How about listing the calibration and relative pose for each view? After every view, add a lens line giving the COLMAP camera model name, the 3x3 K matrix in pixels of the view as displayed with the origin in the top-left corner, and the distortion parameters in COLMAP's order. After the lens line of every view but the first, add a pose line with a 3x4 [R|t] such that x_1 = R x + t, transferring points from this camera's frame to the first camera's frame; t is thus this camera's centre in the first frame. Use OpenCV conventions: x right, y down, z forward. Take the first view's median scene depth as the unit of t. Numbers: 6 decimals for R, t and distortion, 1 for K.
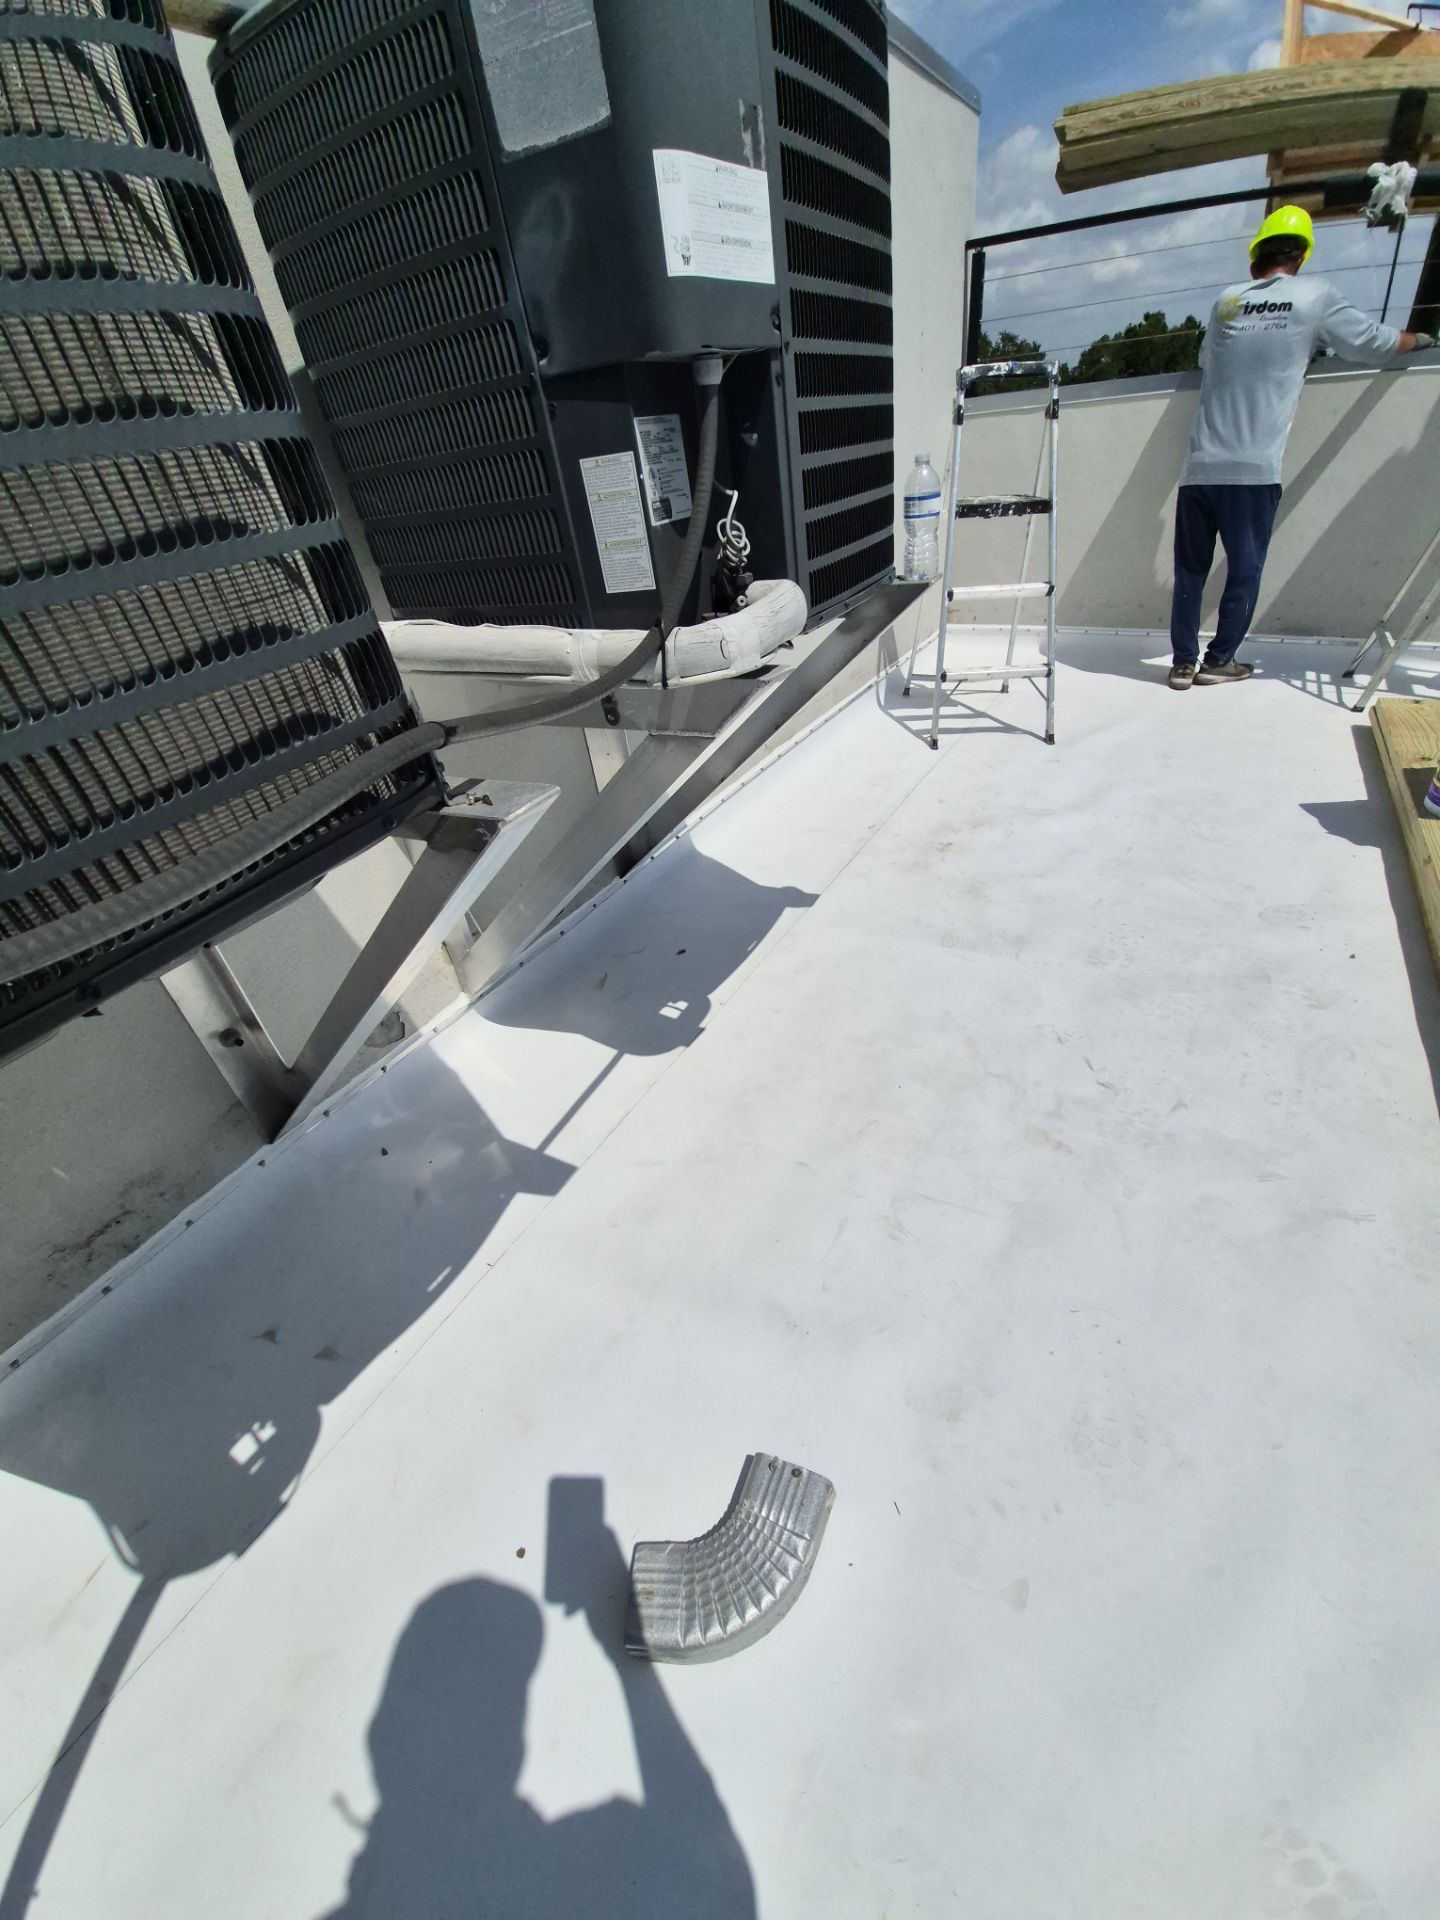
lens RADIAL K [[775.0, 0, 742.9], [0, 775.0, 968.5], [0, 0, 1]] dist [0.014356, -0.016747]
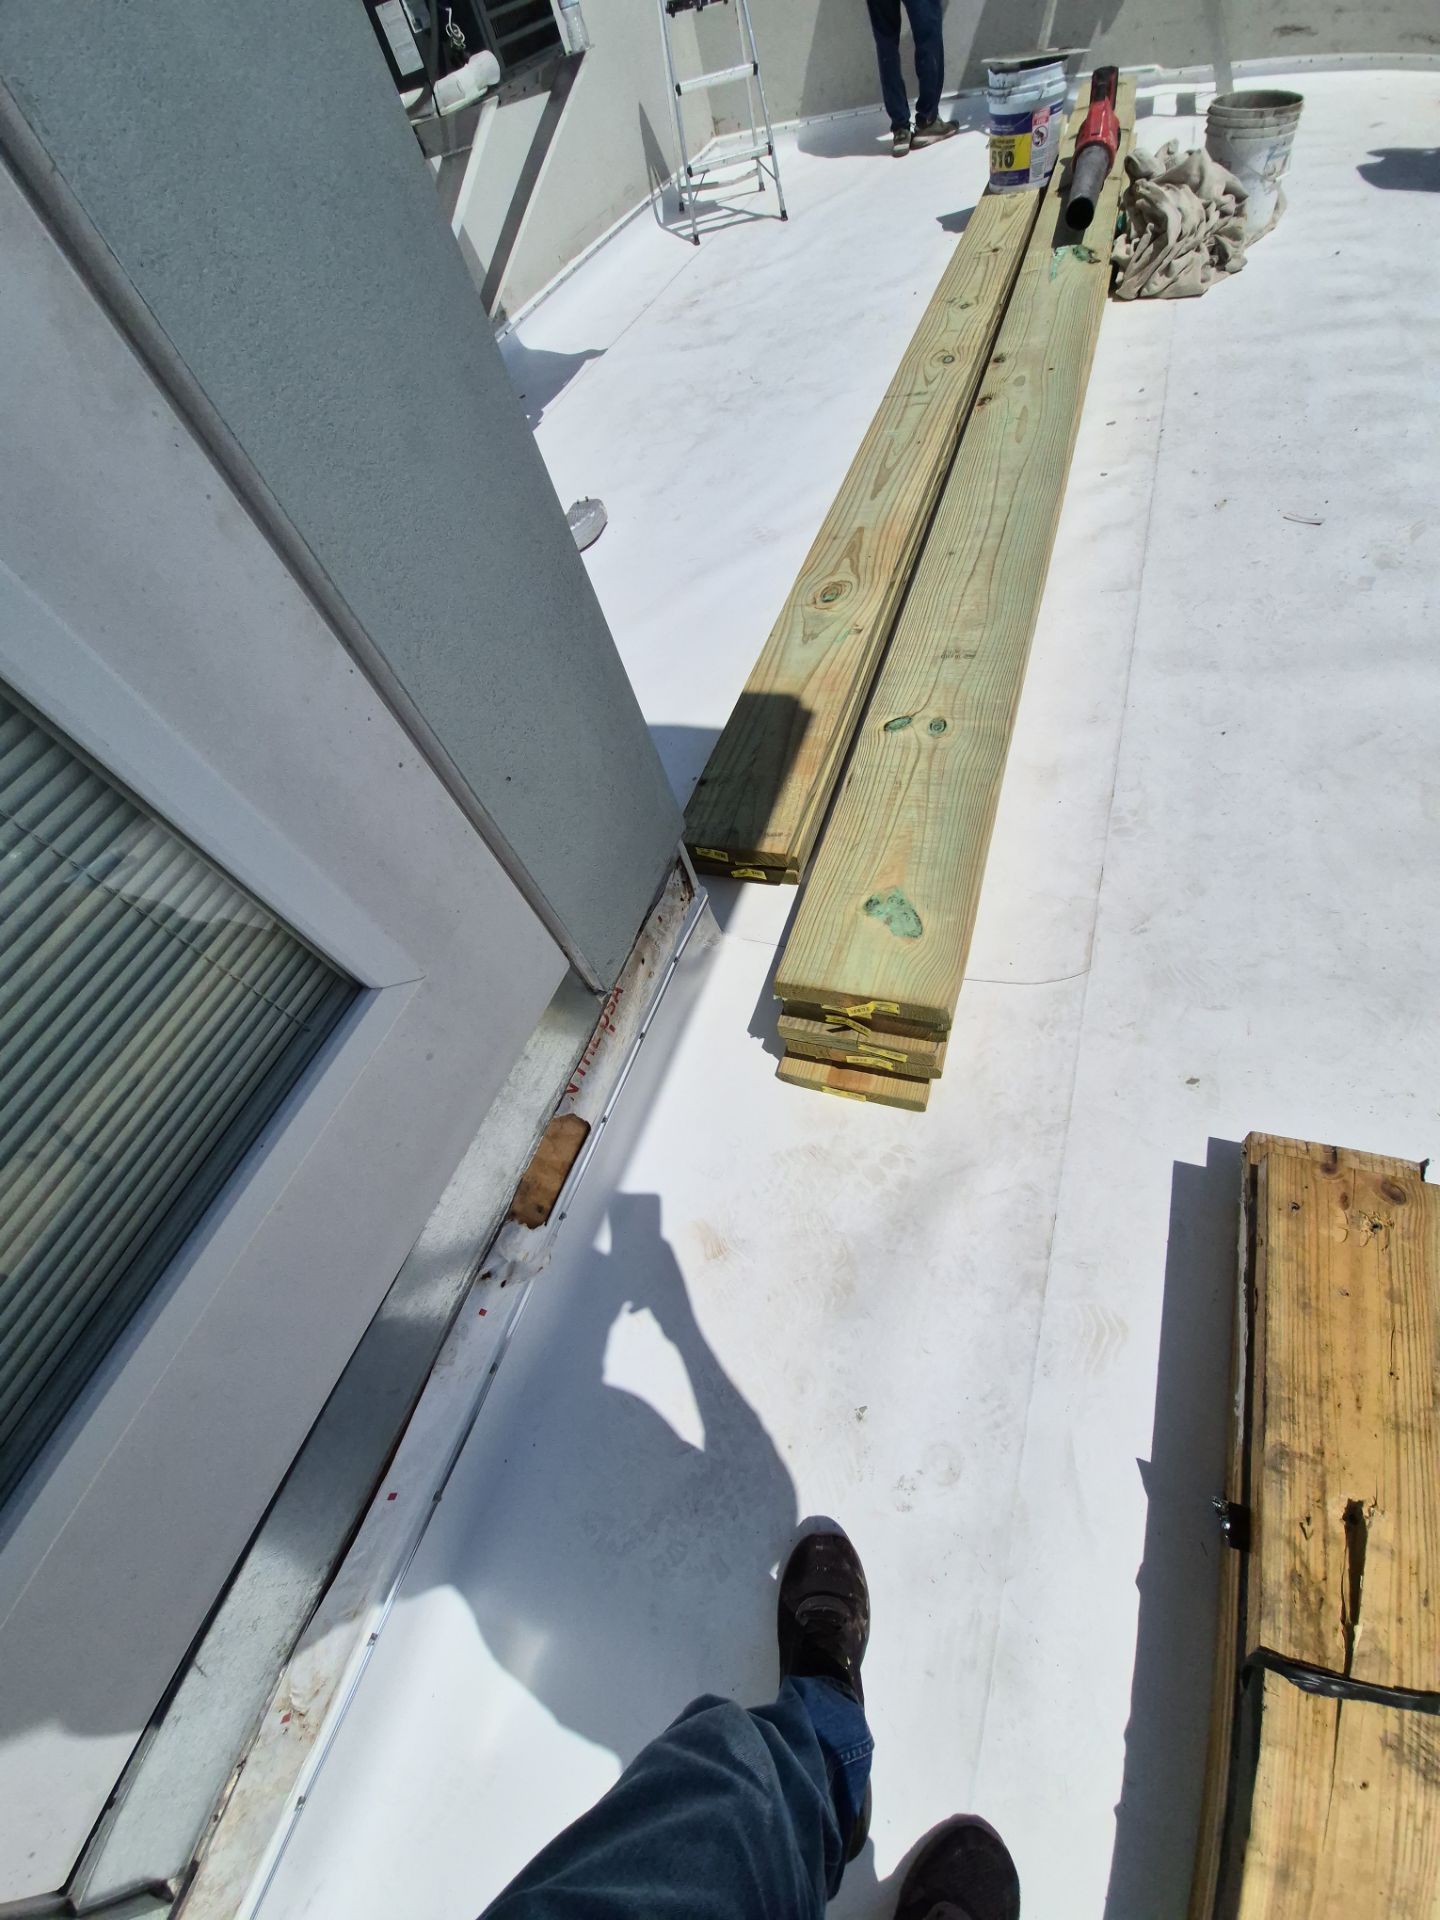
lens RADIAL K [[761.9, 0, 734.7], [0, 761.9, 963.2], [0, 0, 1]] dist [0.008881, -0.014088]
pose [[0.978946, -0.204091, -0.003506, 0.072686], [0.193175, 0.920766, 0.338930, 0.397593], [-0.065945, -0.332472, 0.940805, -0.572066]]
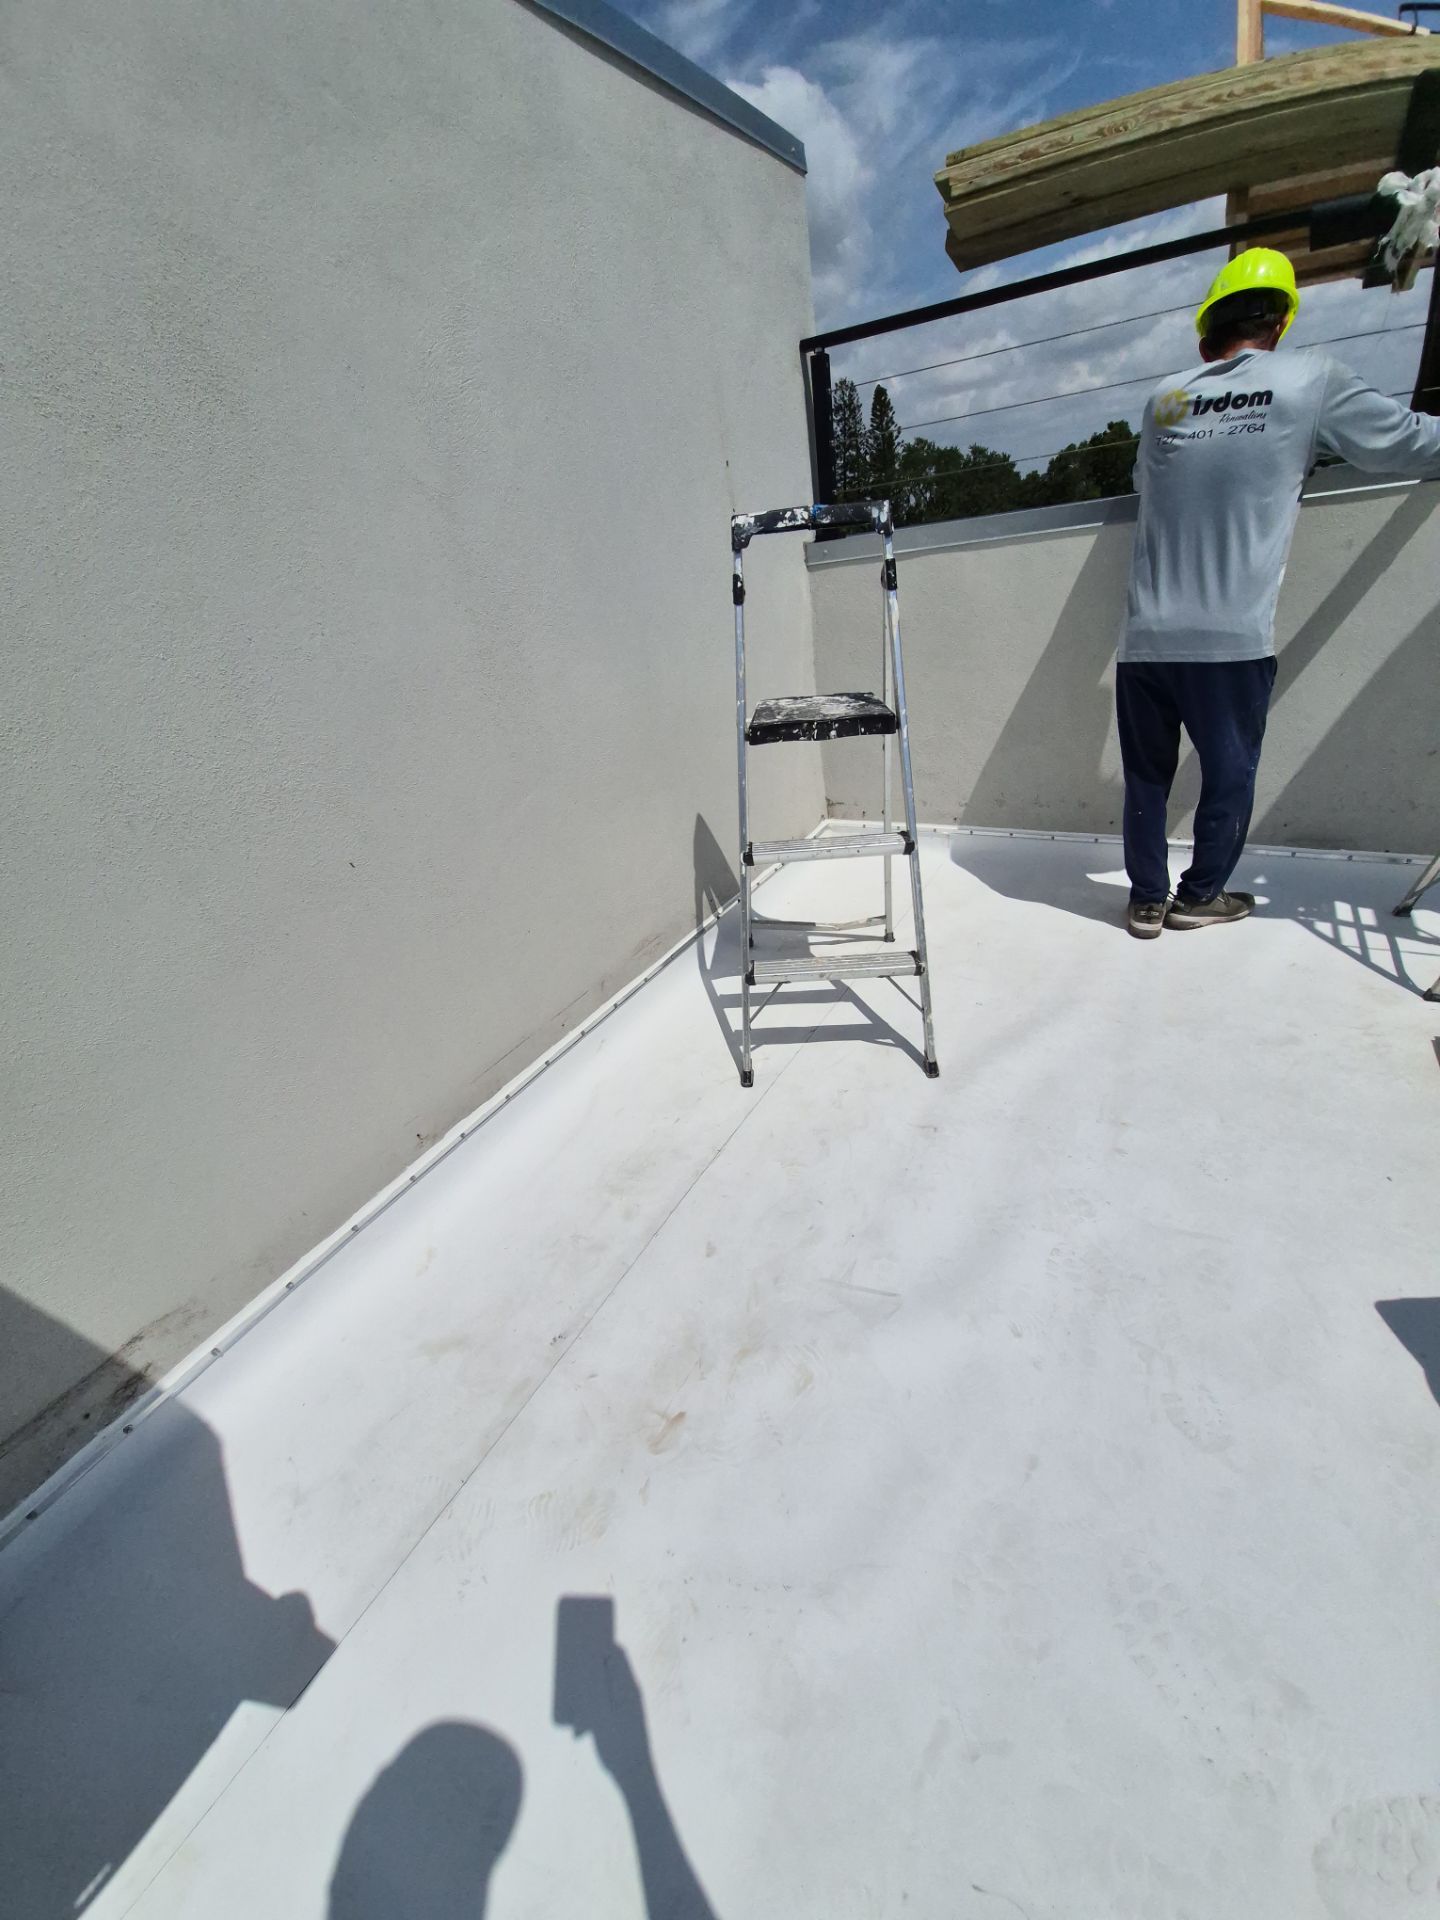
lens RADIAL K [[772.4, 0, 715.8], [0, 772.4, 965.9], [0, 0, 1]] dist [-0.000362, -0.007209]
pose [[0.998849, -0.026137, -0.040227, 0.253847], [0.021748, 0.994137, -0.105914, -0.318236], [0.042760, 0.104917, 0.993561, 0.378251]]
